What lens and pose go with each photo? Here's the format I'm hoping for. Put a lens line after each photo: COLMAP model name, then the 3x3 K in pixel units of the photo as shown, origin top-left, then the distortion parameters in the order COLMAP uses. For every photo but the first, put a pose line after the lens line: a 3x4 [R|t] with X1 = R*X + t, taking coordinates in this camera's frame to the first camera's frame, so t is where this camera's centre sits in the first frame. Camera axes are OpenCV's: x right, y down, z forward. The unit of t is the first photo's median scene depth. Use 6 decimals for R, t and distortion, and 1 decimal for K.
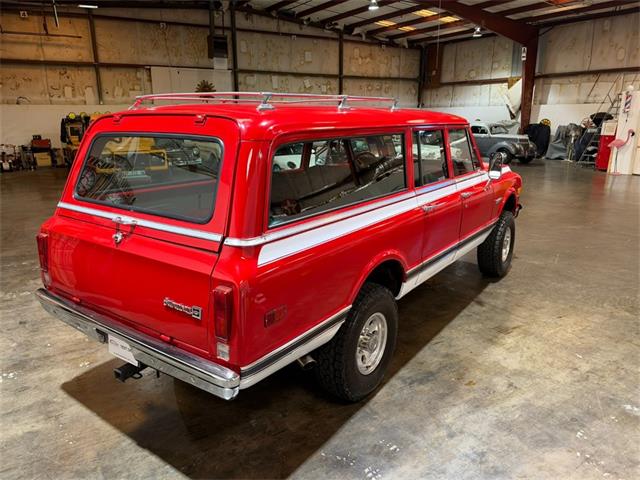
lens RADIAL K [[463.4, 0, 319.9], [0, 463.4, 243.7], [0, 0, 1]] dist [0.010593, -0.027177]
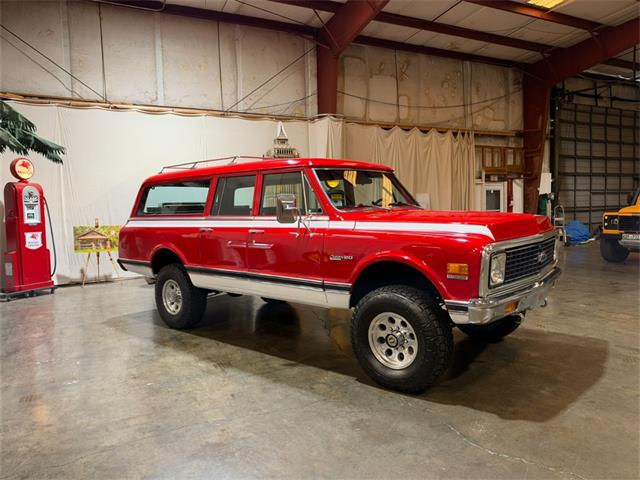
lens RADIAL K [[463.4, 0, 318.7], [0, 463.4, 241.0], [0, 0, 1]] dist [0.010593, -0.027177]
pose [[-0.088288, 0.078354, -0.993008, 0.360187], [-0.234174, 0.967329, 0.097148, -0.058981], [0.968177, 0.241114, -0.067056, 0.320563]]
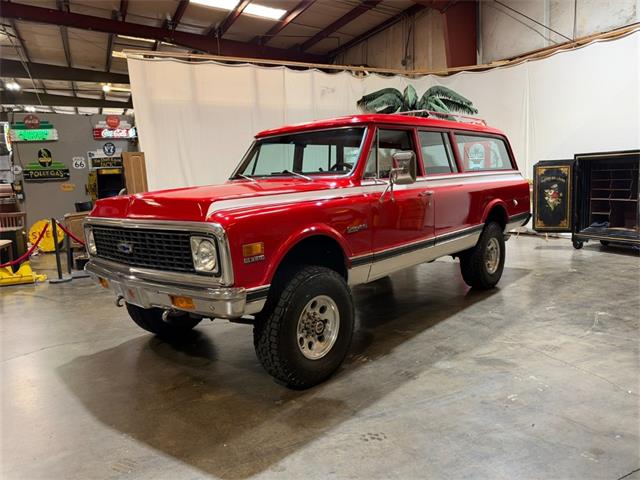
lens RADIAL K [[463.4, 0, 320.0], [0, 463.4, 241.4], [0, 0, 1]] dist [0.010593, -0.027177]
pose [[-0.994256, 0.029751, 0.102806, 0.021148], [0.067839, 0.918151, 0.390380, -0.126277], [-0.082777, 0.395112, -0.914896, 0.582972]]
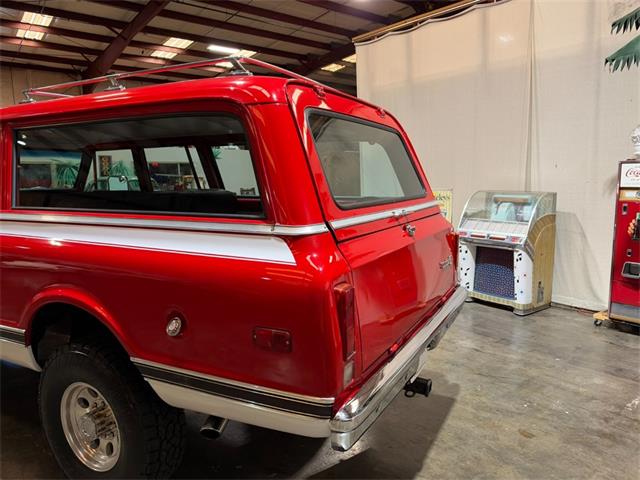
lens RADIAL K [[463.4, 0, 320.3], [0, 463.4, 242.6], [0, 0, 1]] dist [0.010593, -0.027177]
pose [[-0.136786, -0.138003, 0.980941, -0.203434], [0.272299, 0.946864, 0.171179, -0.030168], [-0.952441, 0.290524, -0.091940, 0.197428]]
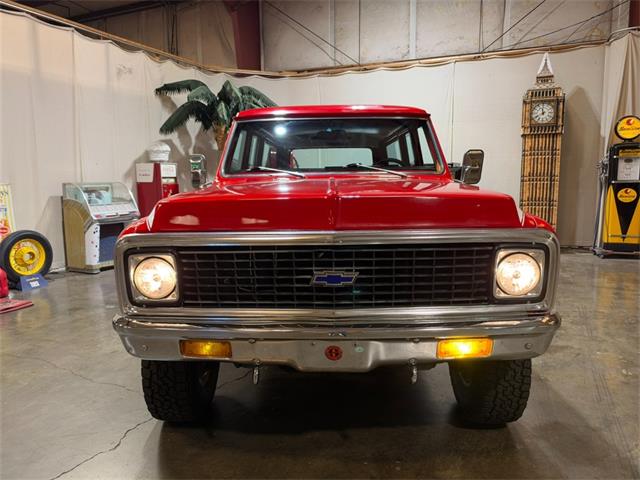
lens RADIAL K [[463.4, 0, 318.7], [0, 463.4, 242.1], [0, 0, 1]] dist [0.010593, -0.027177]
pose [[-0.826910, 0.091015, -0.554921, 0.185776], [-0.134568, 0.926116, 0.352421, -0.102391], [0.545996, 0.366095, -0.753567, 0.495370]]
